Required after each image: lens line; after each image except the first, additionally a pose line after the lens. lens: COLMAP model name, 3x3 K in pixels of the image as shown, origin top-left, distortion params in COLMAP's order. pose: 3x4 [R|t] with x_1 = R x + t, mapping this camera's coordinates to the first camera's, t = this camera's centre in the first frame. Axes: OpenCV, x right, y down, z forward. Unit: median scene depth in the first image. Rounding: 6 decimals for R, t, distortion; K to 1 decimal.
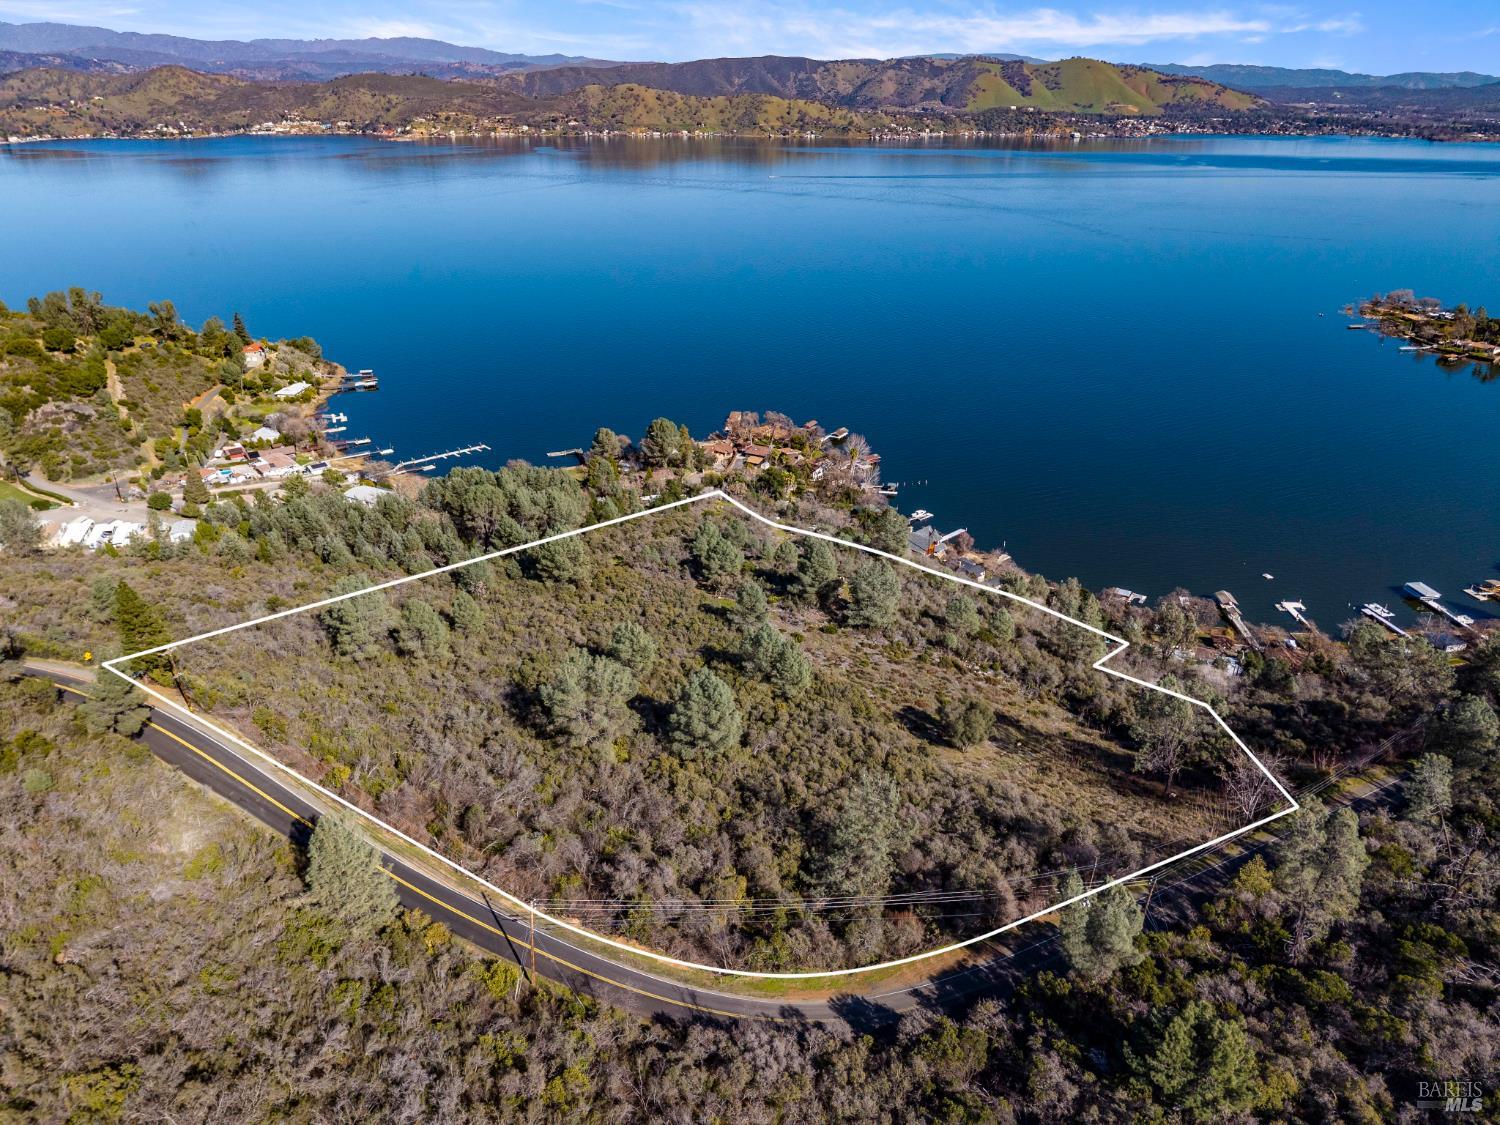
lens RADIAL K [[1016.1, 0, 750.0], [0, 1016.1, 562.5], [0, 0, 1]] dist [0.031889, -0.029615]
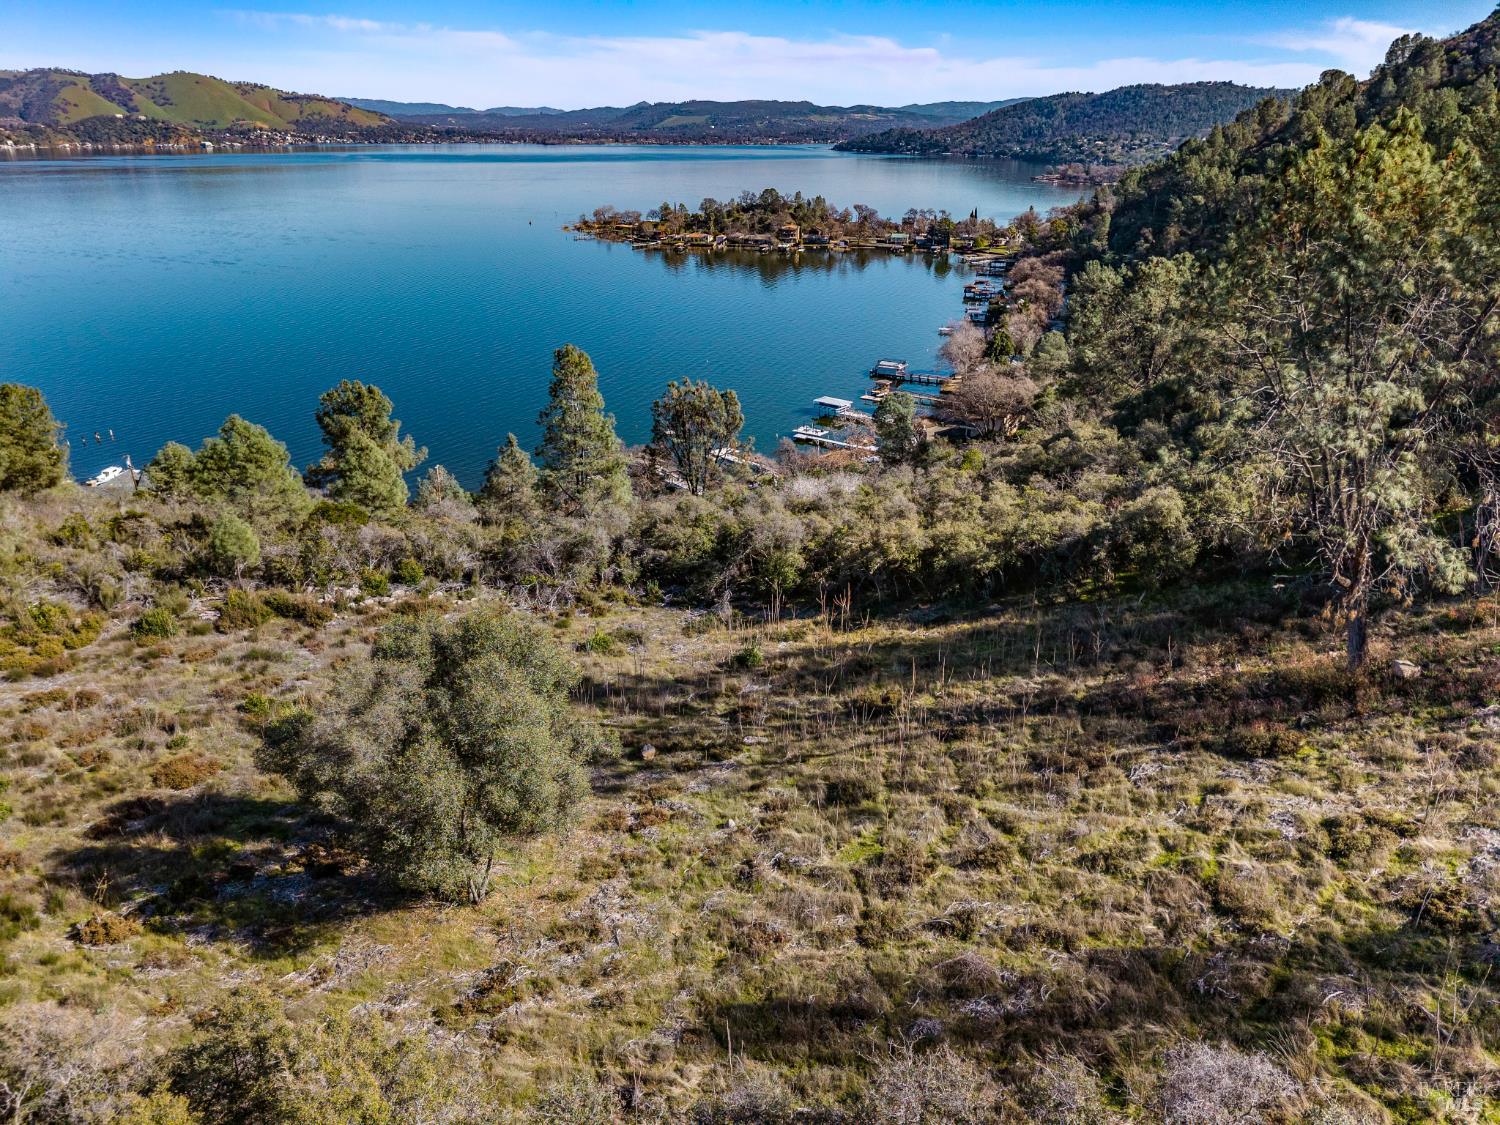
lens RADIAL K [[1016.1, 0, 750.0], [0, 1016.1, 562.5], [0, 0, 1]] dist [0.031889, -0.029615]
pose [[0.734511, -0.283328, 0.616619, 0.078571], [0.302530, 0.950090, 0.076183, 0.068139], [-0.607428, 0.130589, 0.783567, 0.435883]]
